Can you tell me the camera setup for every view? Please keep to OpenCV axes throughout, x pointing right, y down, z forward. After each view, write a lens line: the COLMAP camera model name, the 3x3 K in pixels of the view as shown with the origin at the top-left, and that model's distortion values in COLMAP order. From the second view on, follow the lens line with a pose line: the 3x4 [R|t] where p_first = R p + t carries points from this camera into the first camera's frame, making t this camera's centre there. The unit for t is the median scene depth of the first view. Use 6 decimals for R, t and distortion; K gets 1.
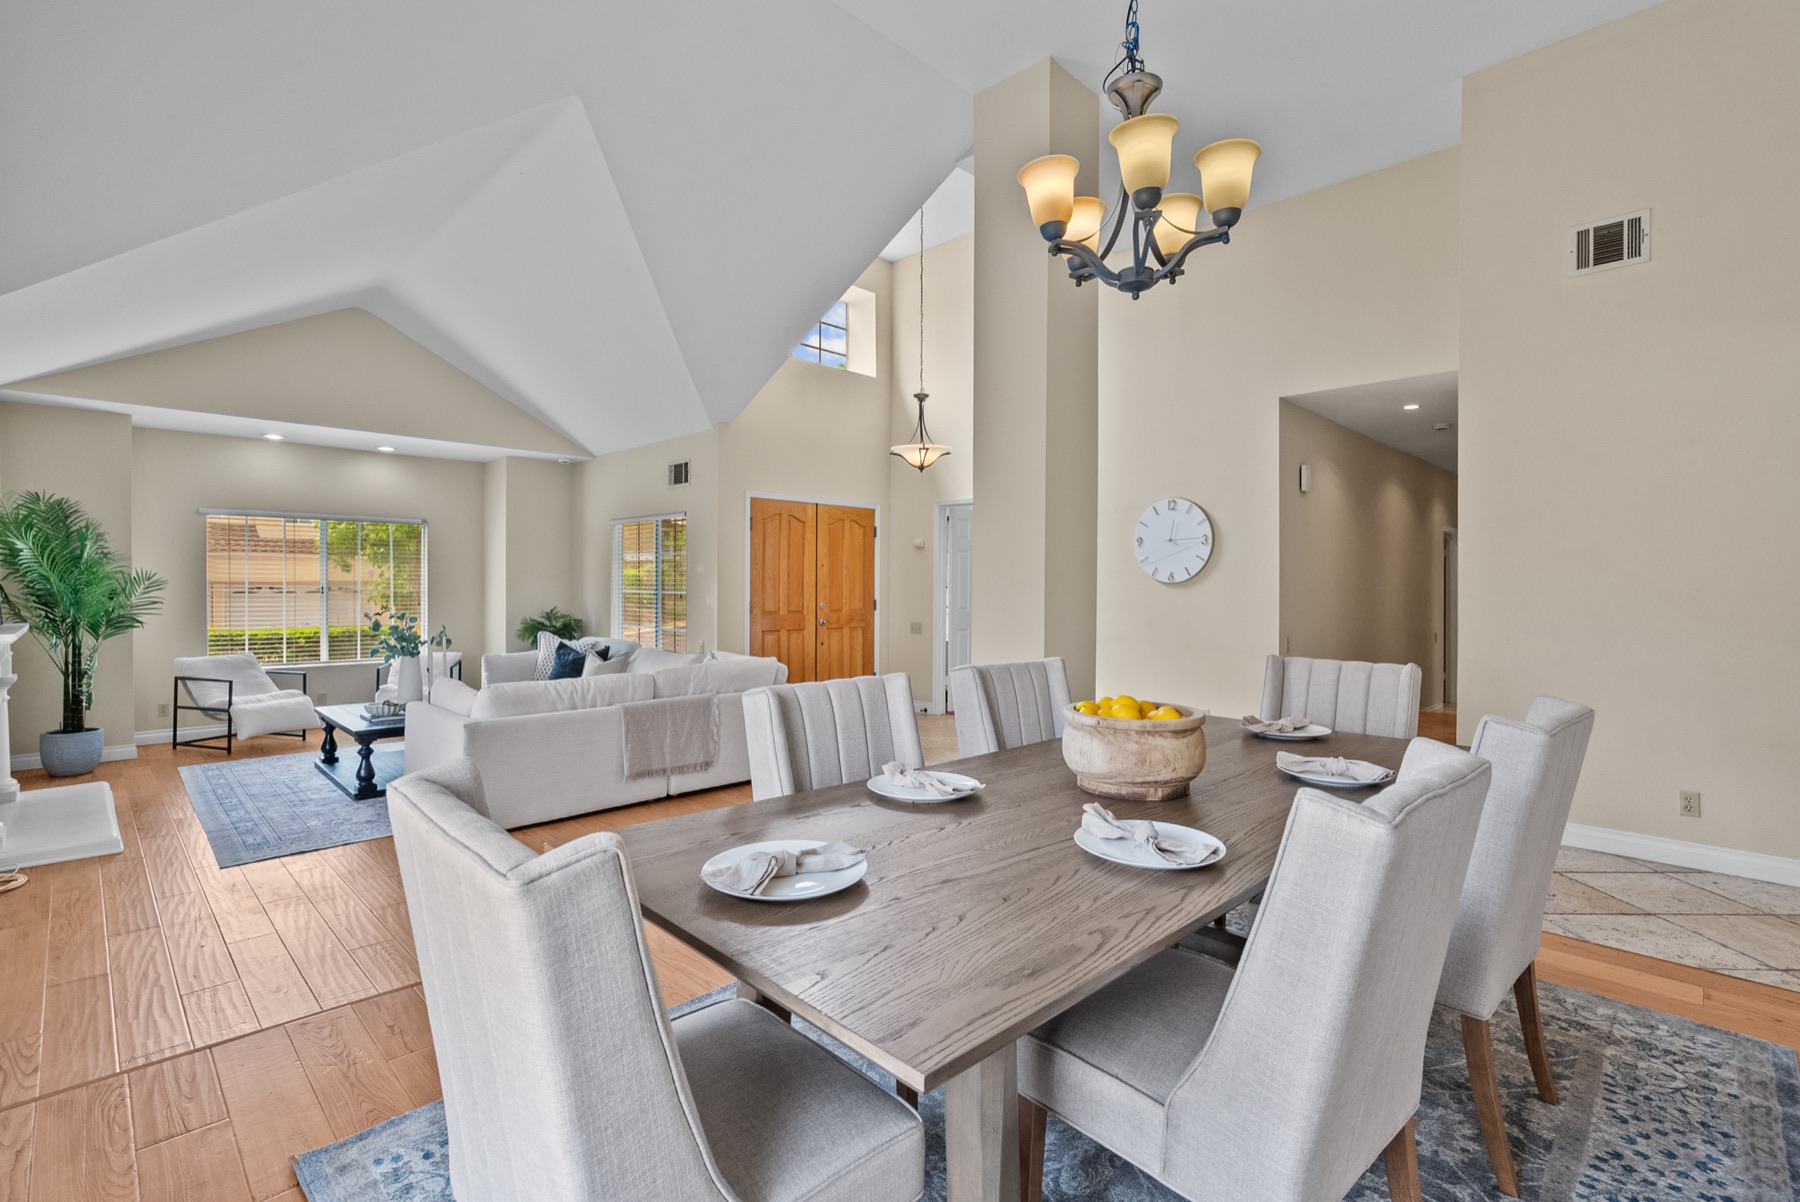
lens RADIAL K [[817.5, 0, 898.5], [0, 817.5, 584.5], [0, 0, 1]] dist [-0.002433, 0.000675]
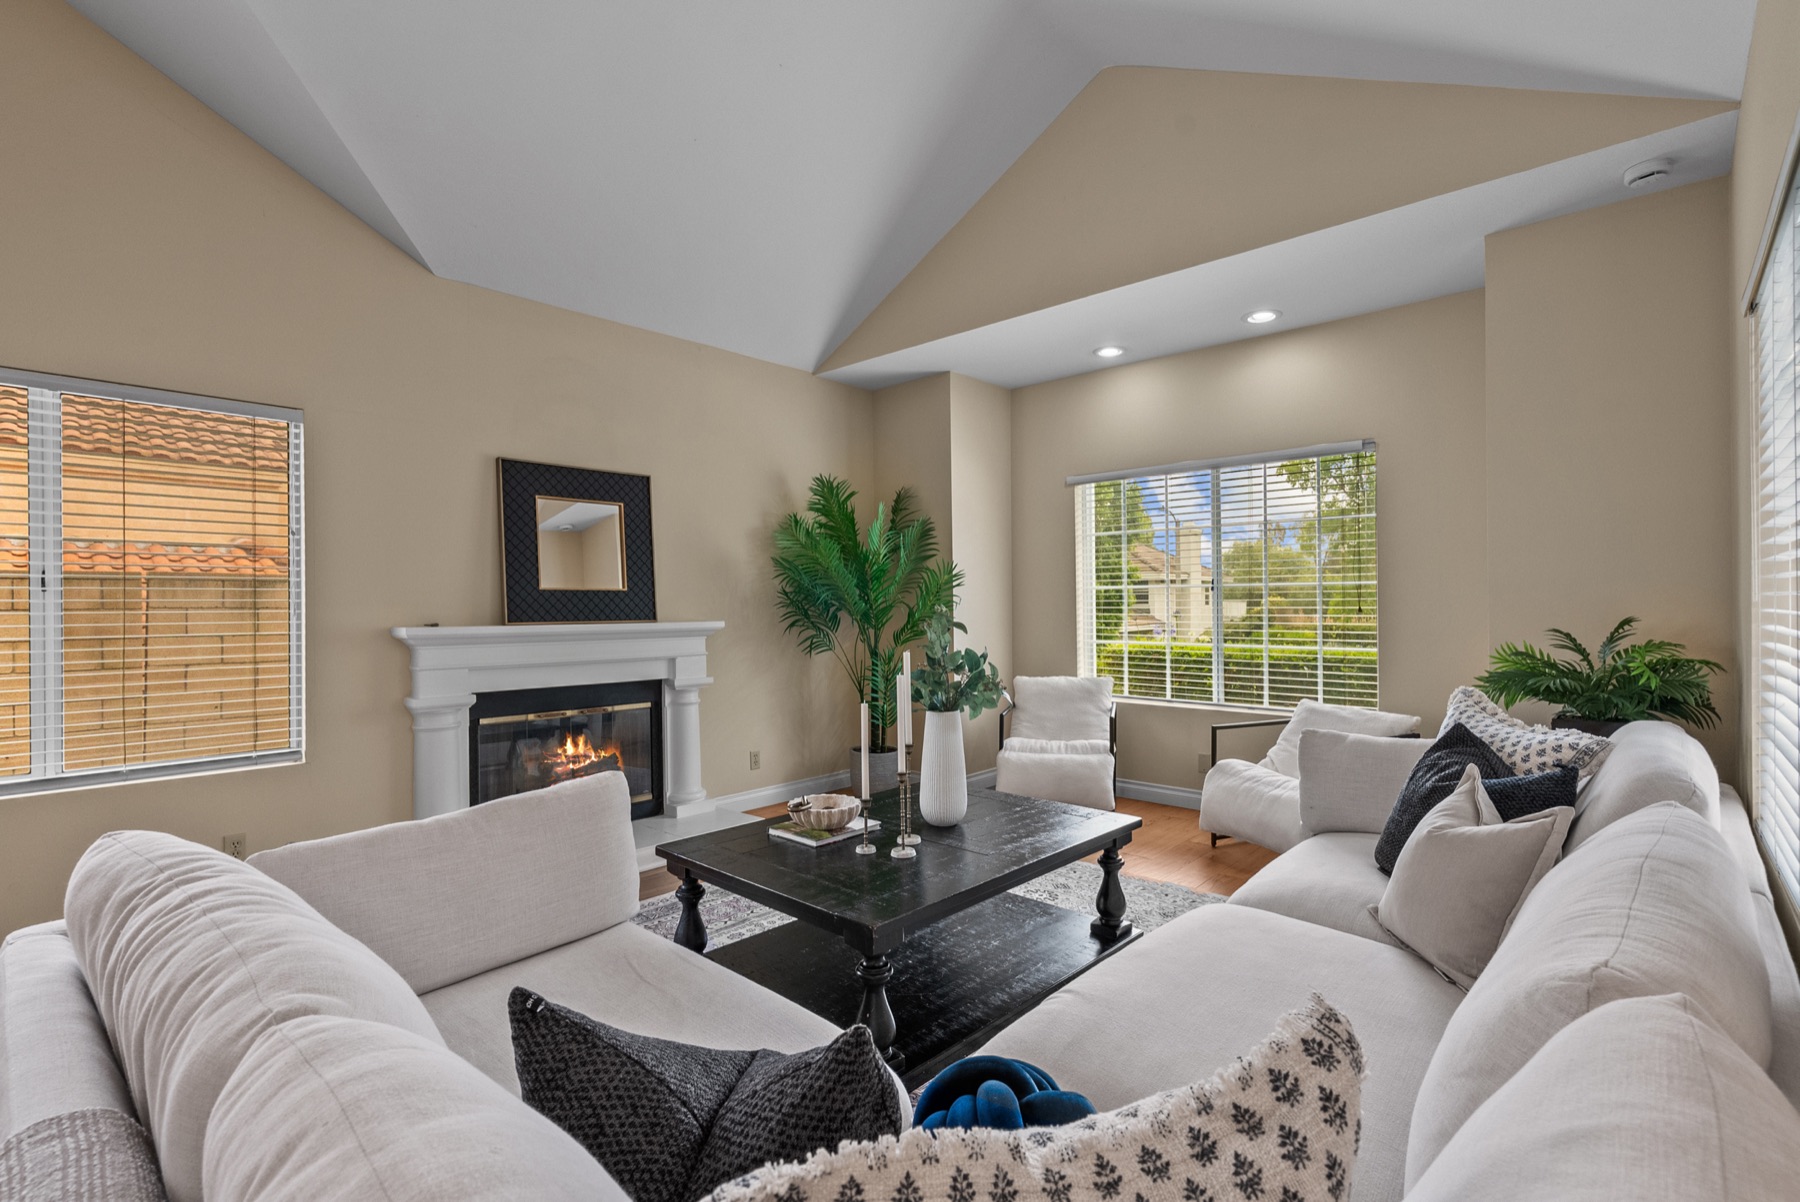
lens RADIAL K [[817.5, 0, 906.2], [0, 817.5, 606.7], [0, 0, 1]] dist [-0.002433, 0.000675]
pose [[0.044234, -0.001901, -0.999019, -0.114342], [0.008307, 0.999964, -0.001535, 0.024443], [0.998987, -0.008231, 0.044248, 0.816530]]
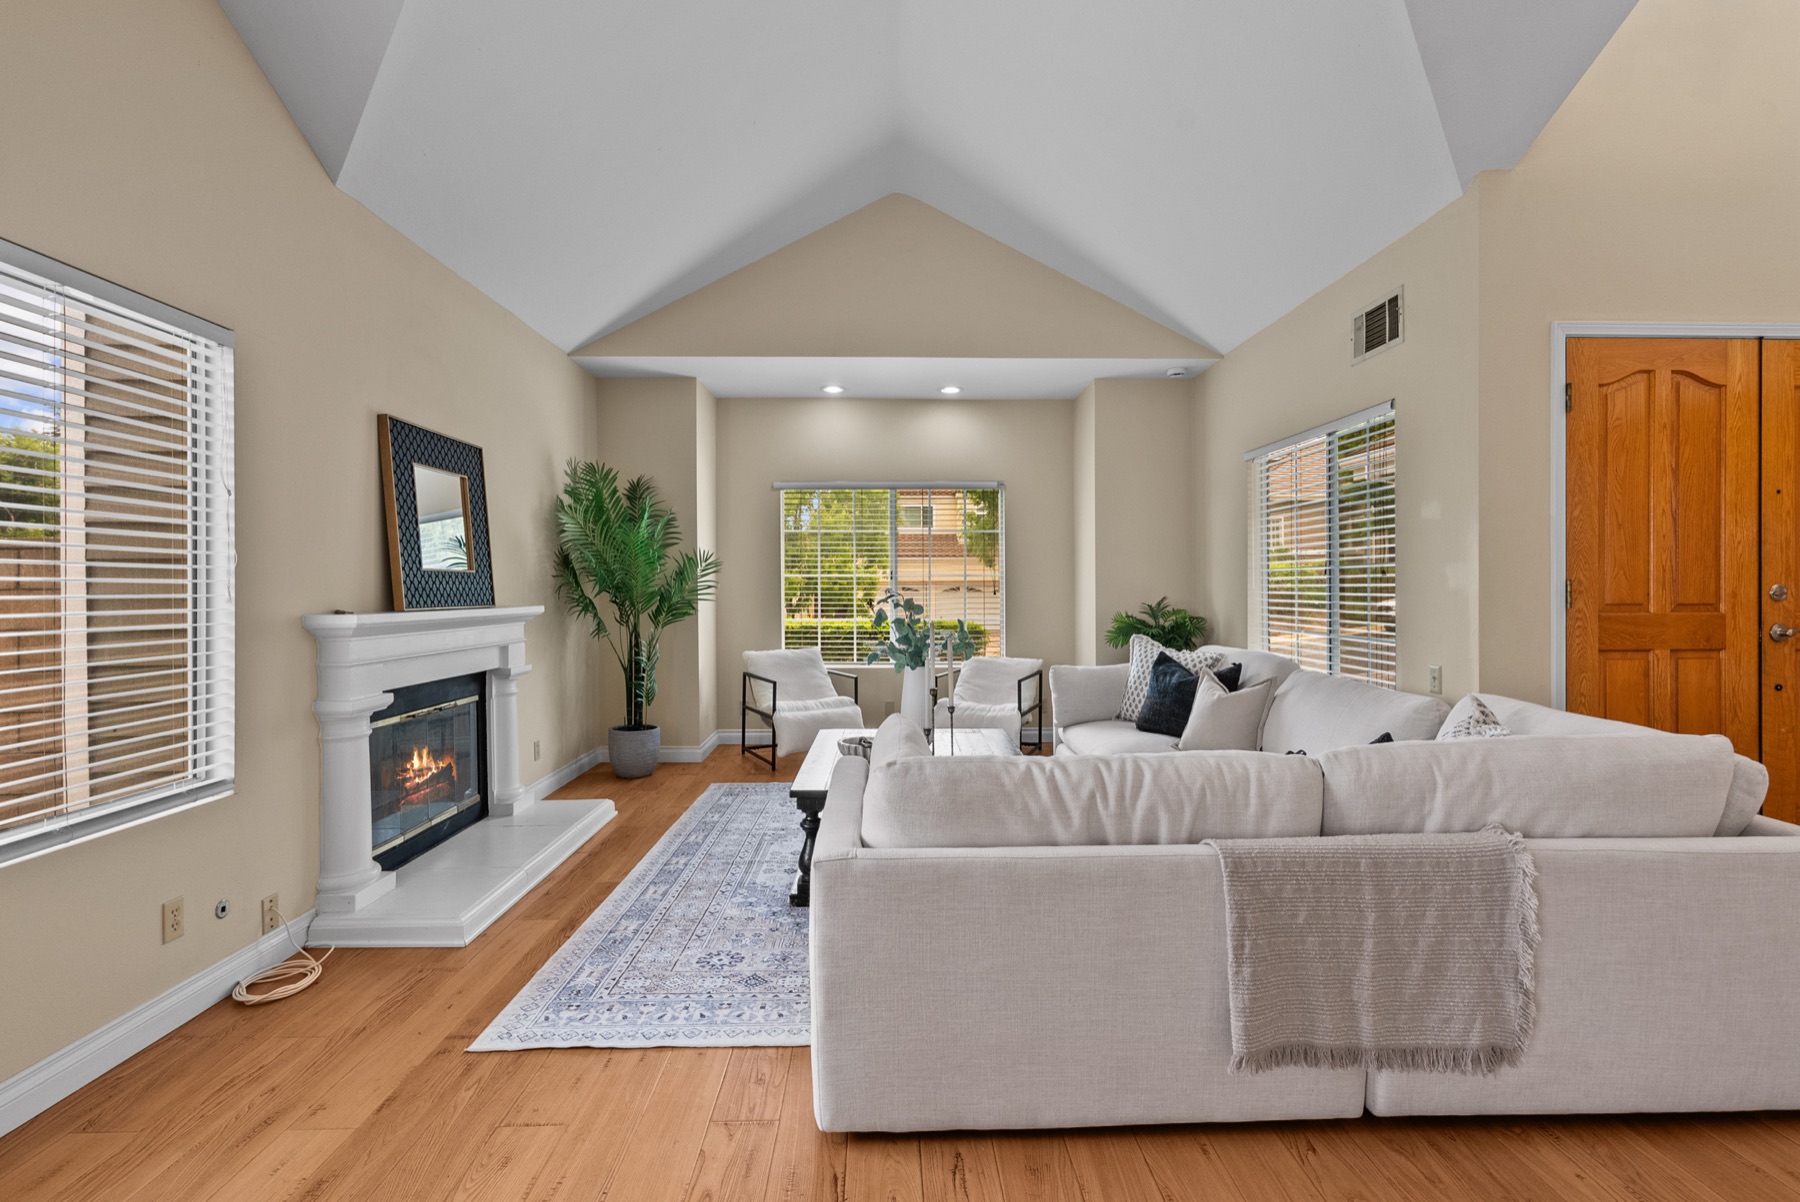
lens RADIAL K [[817.5, 0, 908.1], [0, 817.5, 592.7], [0, 0, 1]] dist [-0.002433, 0.000675]
pose [[0.719916, -0.002732, -0.694056, -0.134393], [0.007351, 0.999966, 0.003689, 0.023503], [0.694022, -0.007758, 0.719912, 0.458579]]
